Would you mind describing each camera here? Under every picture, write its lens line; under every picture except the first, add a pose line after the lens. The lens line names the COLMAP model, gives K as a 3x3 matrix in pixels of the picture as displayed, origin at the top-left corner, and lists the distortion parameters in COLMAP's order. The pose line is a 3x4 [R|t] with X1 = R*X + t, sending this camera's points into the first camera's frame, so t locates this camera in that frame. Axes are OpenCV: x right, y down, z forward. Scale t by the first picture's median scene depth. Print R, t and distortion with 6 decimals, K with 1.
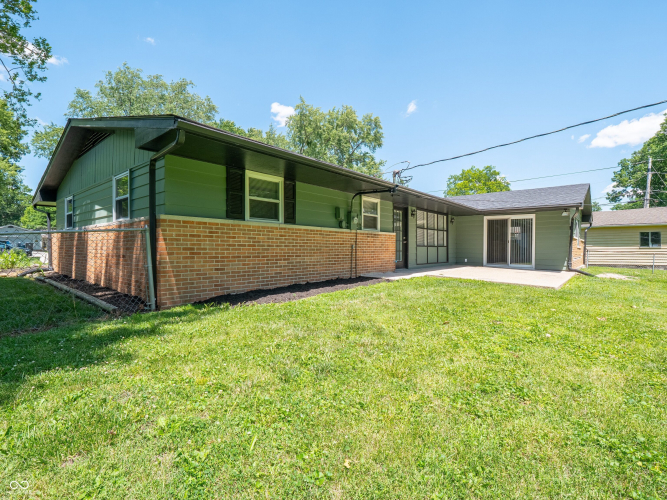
lens RADIAL K [[329.9, 0, 333.5], [0, 329.9, 250.0], [0, 0, 1]] dist [-0.006978, -0.000784]
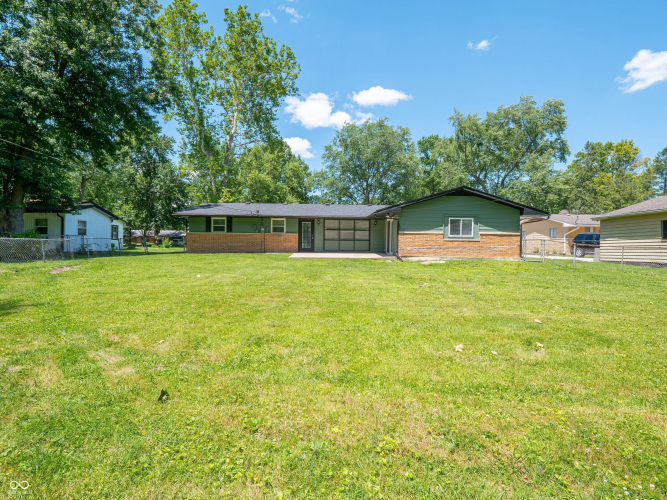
lens RADIAL K [[324.8, 0, 331.3], [0, 324.8, 250.3], [0, 0, 1]] dist [-0.012571, 0.000134]
pose [[0.667133, 0.010545, -0.744864, 1.374481], [-0.012579, 0.999917, 0.002889, 0.032785], [0.744832, 0.007442, 0.667210, -0.142658]]
